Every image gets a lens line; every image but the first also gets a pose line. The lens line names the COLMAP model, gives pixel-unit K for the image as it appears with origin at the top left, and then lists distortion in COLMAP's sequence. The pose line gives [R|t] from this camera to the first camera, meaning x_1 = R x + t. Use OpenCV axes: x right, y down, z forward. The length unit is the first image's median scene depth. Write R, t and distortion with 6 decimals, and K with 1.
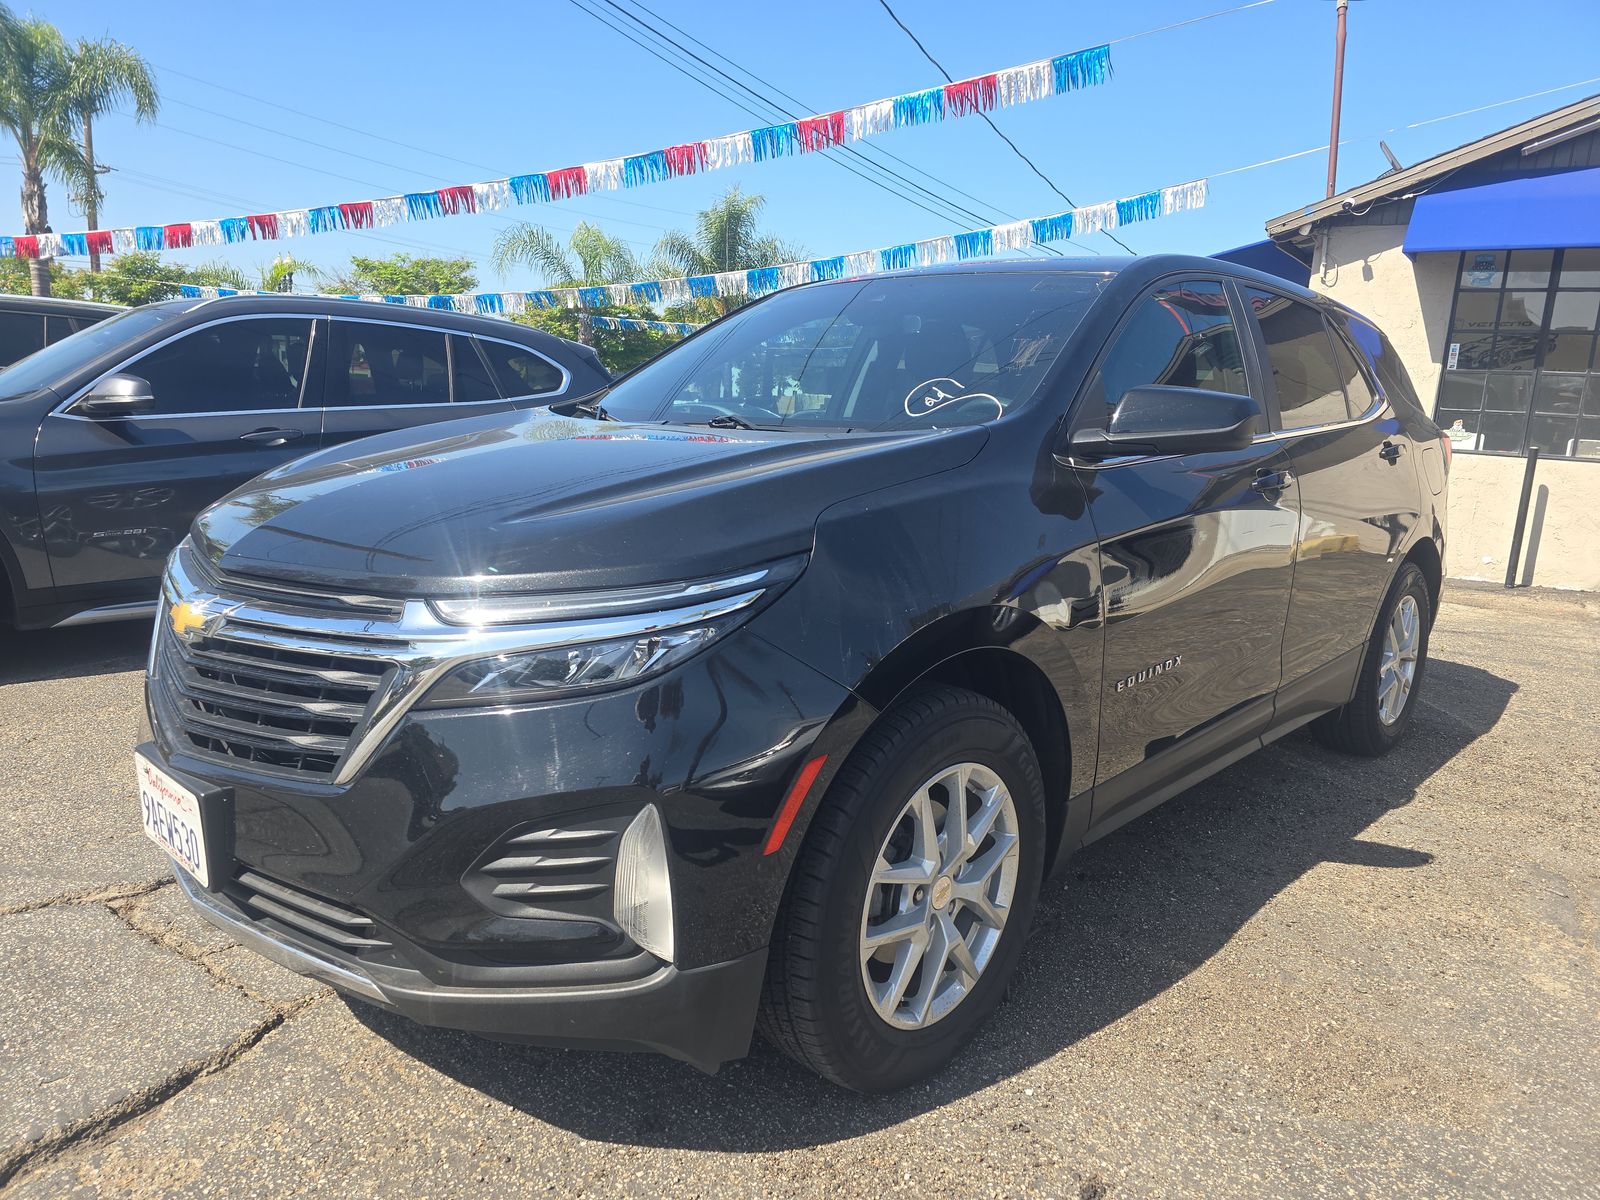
lens RADIAL K [[1107.2, 0, 813.6], [0, 1107.2, 603.9], [0, 0, 1]] dist [0.052492, -0.052758]
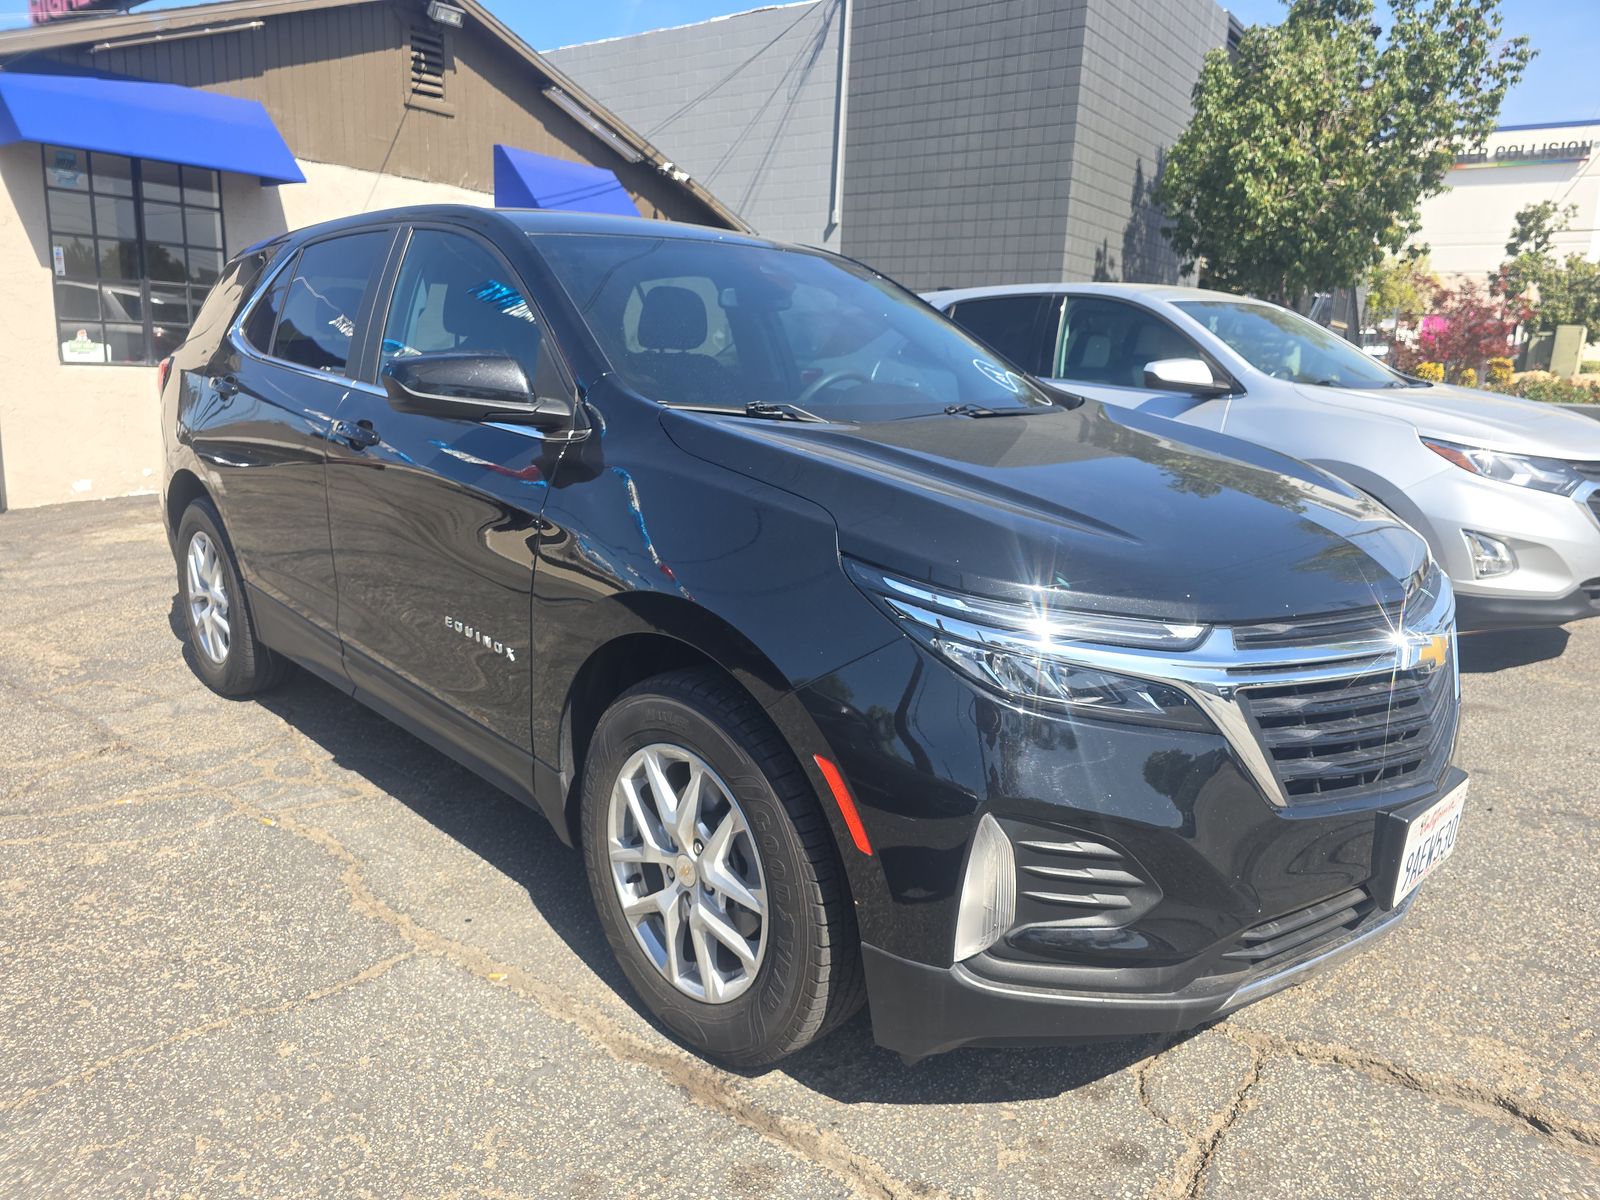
lens RADIAL K [[1107.2, 0, 813.6], [0, 1107.2, 603.9], [0, 0, 1]] dist [0.052492, -0.052758]
pose [[0.016933, -0.260803, 0.965243, -0.404183], [0.149522, 0.955187, 0.255463, -0.097696], [-0.988613, 0.140000, 0.055170, 0.388813]]
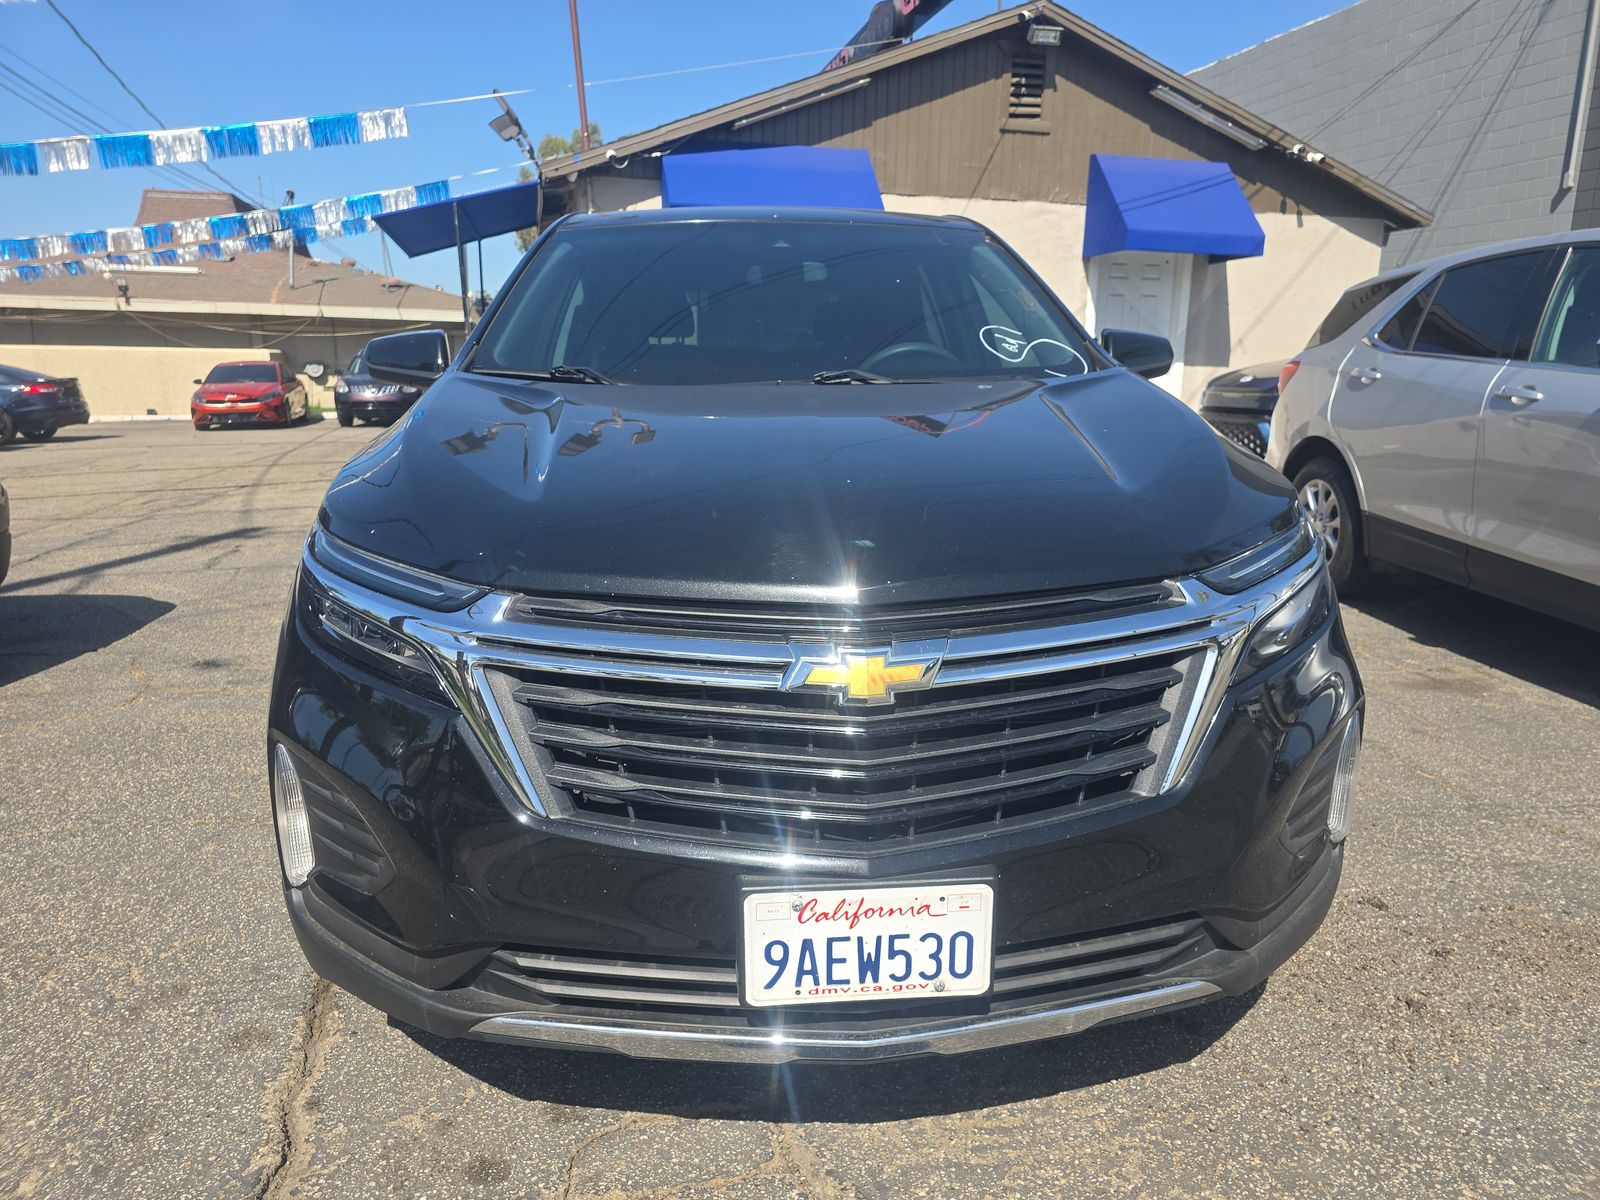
lens RADIAL K [[1107.2, 0, 813.6], [0, 1107.2, 603.9], [0, 0, 1]] dist [0.052492, -0.052758]
pose [[0.654486, -0.200367, 0.729042, -0.289260], [0.159467, 0.979137, 0.125942, -0.034803], [-0.739066, 0.033831, 0.672783, 0.138200]]
